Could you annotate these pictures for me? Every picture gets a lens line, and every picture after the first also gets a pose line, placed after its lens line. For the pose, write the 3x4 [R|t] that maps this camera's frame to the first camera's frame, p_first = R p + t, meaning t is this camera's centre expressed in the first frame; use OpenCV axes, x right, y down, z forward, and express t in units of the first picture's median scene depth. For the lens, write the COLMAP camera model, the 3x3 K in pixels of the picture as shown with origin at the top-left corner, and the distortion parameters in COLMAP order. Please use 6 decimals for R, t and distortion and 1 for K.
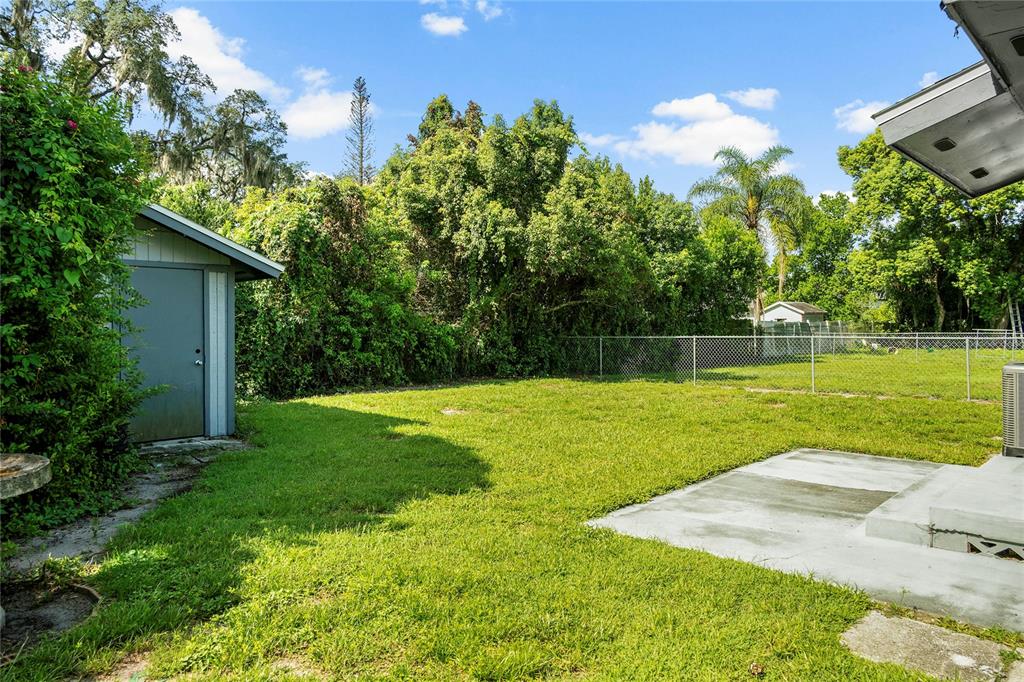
lens RADIAL K [[673.1, 0, 504.8], [0, 673.1, 322.3], [0, 0, 1]] dist [-0.000387, 0.007137]
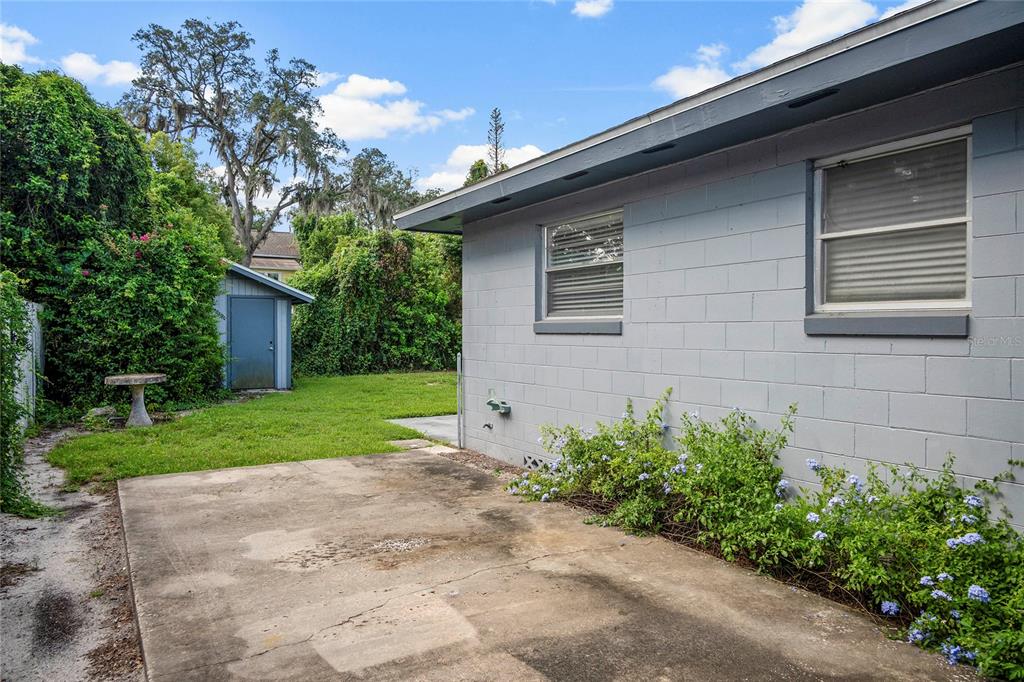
lens RADIAL K [[673.1, 0, 518.7], [0, 673.1, 338.3], [0, 0, 1]] dist [-0.000387, 0.007137]
pose [[0.969391, 0.013630, -0.245144, 0.391905], [-0.007965, 0.999678, 0.024083, -0.011318], [0.245393, -0.021393, 0.969188, -0.375491]]
